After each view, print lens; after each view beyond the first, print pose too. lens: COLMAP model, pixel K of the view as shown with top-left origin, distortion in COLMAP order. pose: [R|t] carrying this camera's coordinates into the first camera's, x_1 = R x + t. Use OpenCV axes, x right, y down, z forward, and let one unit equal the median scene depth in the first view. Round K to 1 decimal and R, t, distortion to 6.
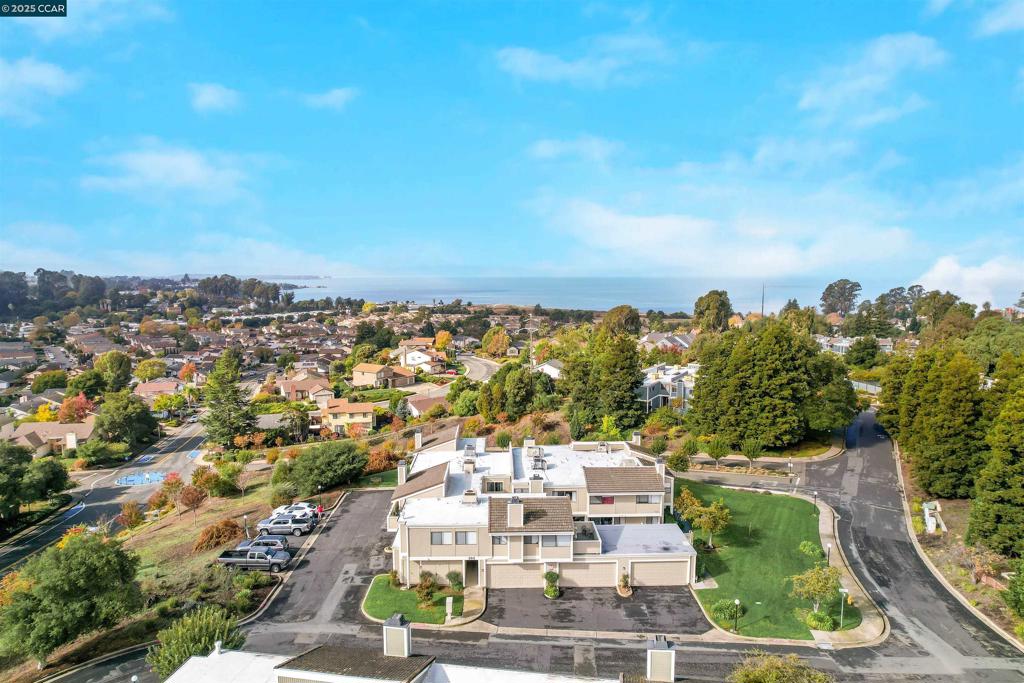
lens RADIAL K [[667.9, 0, 502.9], [0, 667.9, 355.2], [0, 0, 1]] dist [-0.071666, 0.061239]
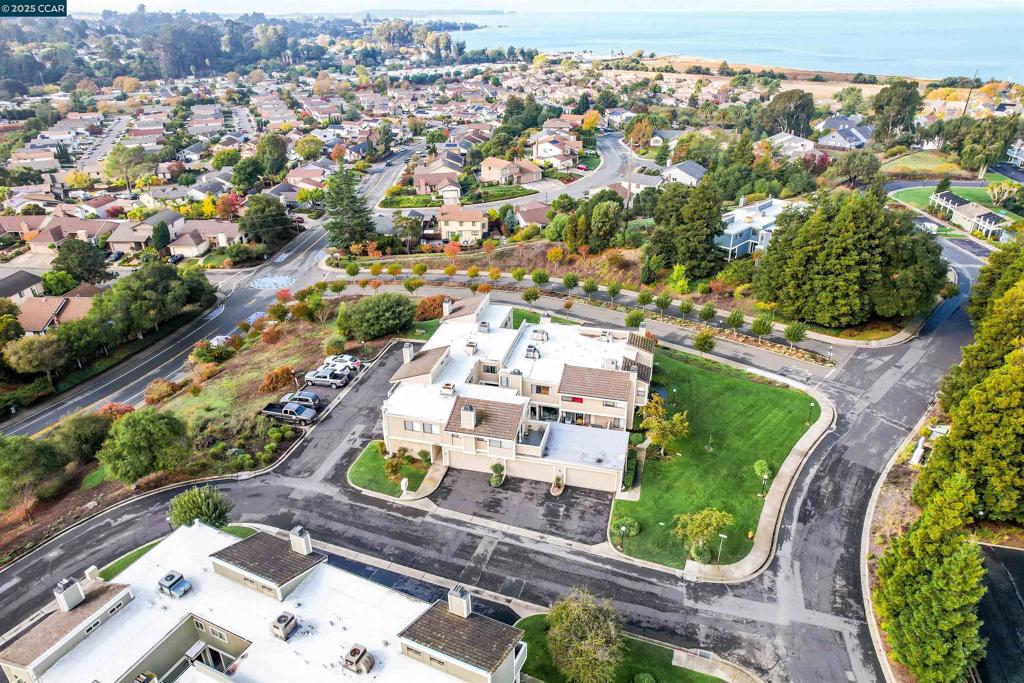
lens RADIAL K [[667.9, 0, 502.9], [0, 667.9, 355.2], [0, 0, 1]] dist [-0.071666, 0.061239]
pose [[0.963068, 0.119346, -0.241364, 0.143358], [-0.024706, 0.931790, 0.362157, -0.121652], [0.268123, -0.342819, 0.900325, -0.007158]]
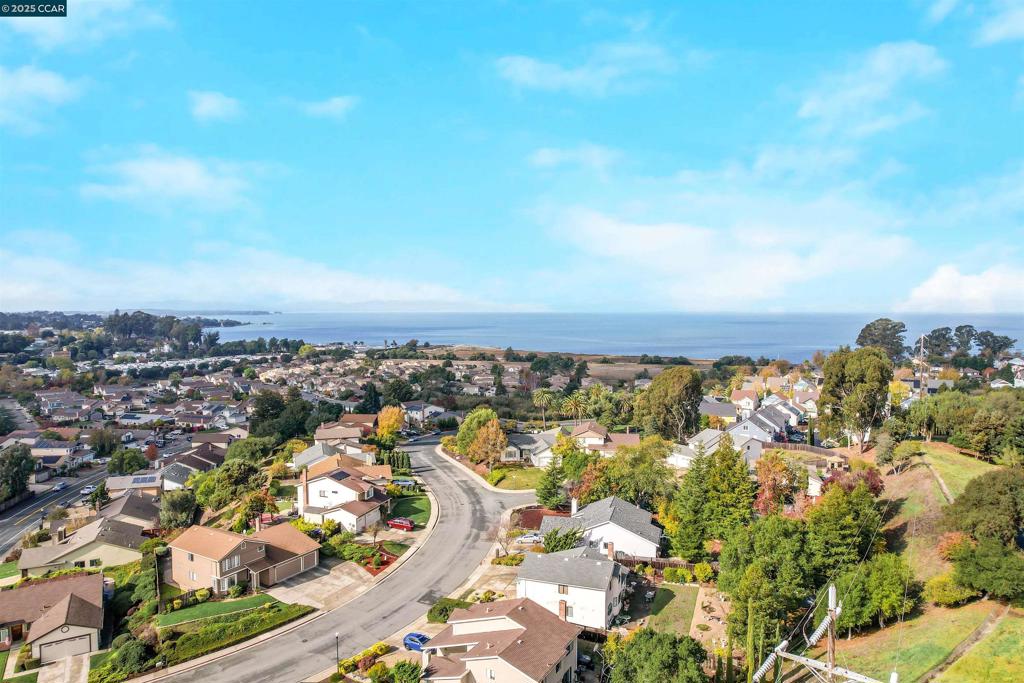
lens RADIAL K [[667.9, 0, 502.9], [0, 667.9, 355.2], [0, 0, 1]] dist [-0.071666, 0.061239]
pose [[0.997805, -0.003690, 0.066117, -0.062801], [0.007148, 0.998615, -0.052132, -0.128577], [-0.065833, 0.052490, 0.996449, 0.917571]]
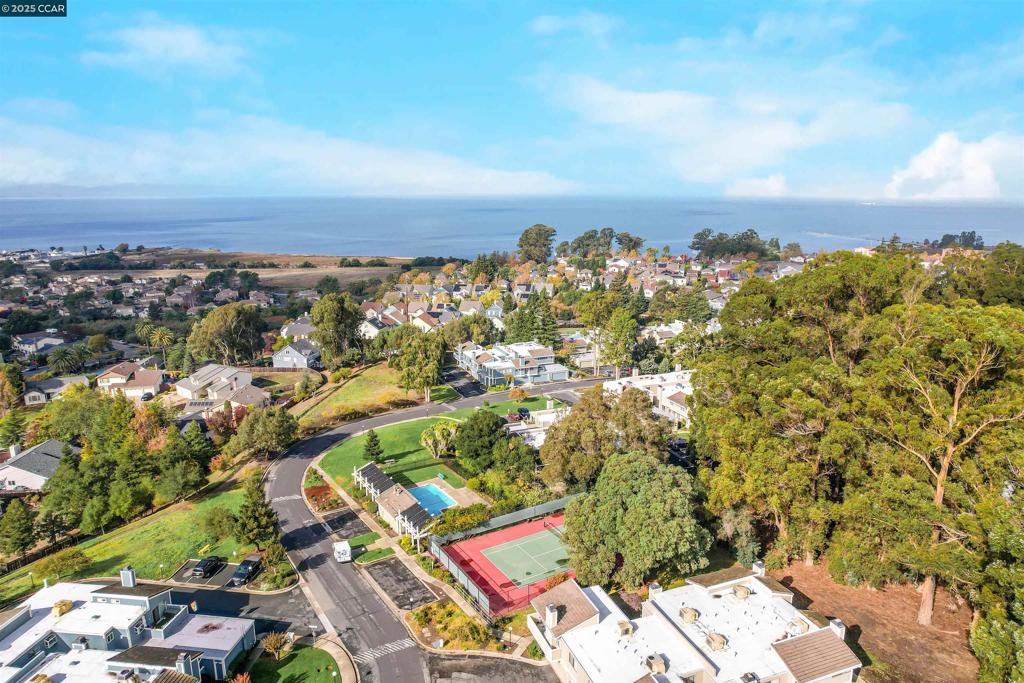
lens RADIAL K [[667.9, 0, 502.9], [0, 667.9, 355.2], [0, 0, 1]] dist [-0.071666, 0.061239]
pose [[0.926565, -0.089613, 0.365304, 0.447411], [0.044915, 0.990616, 0.129085, -0.234482], [-0.373444, -0.103198, 0.921895, 0.511347]]
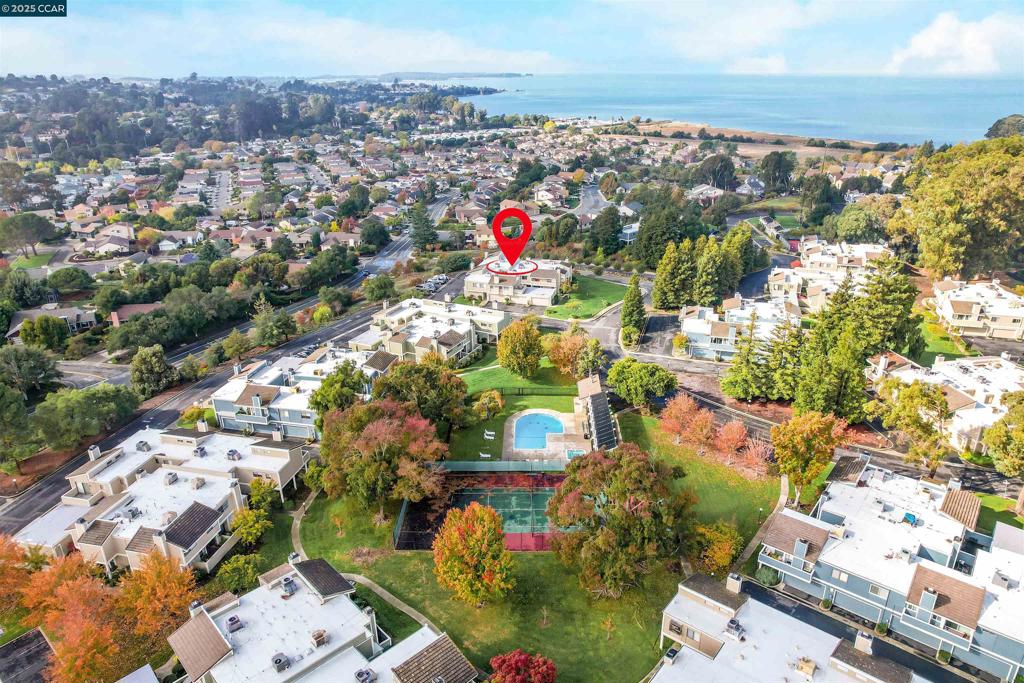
lens RADIAL K [[667.9, 0, 502.9], [0, 667.9, 355.2], [0, 0, 1]] dist [-0.071666, 0.061239]
pose [[0.956121, 0.109077, -0.271909, 0.408901], [-0.026586, 0.956581, 0.290250, -0.152012], [0.291763, -0.270285, 0.917508, -0.886971]]
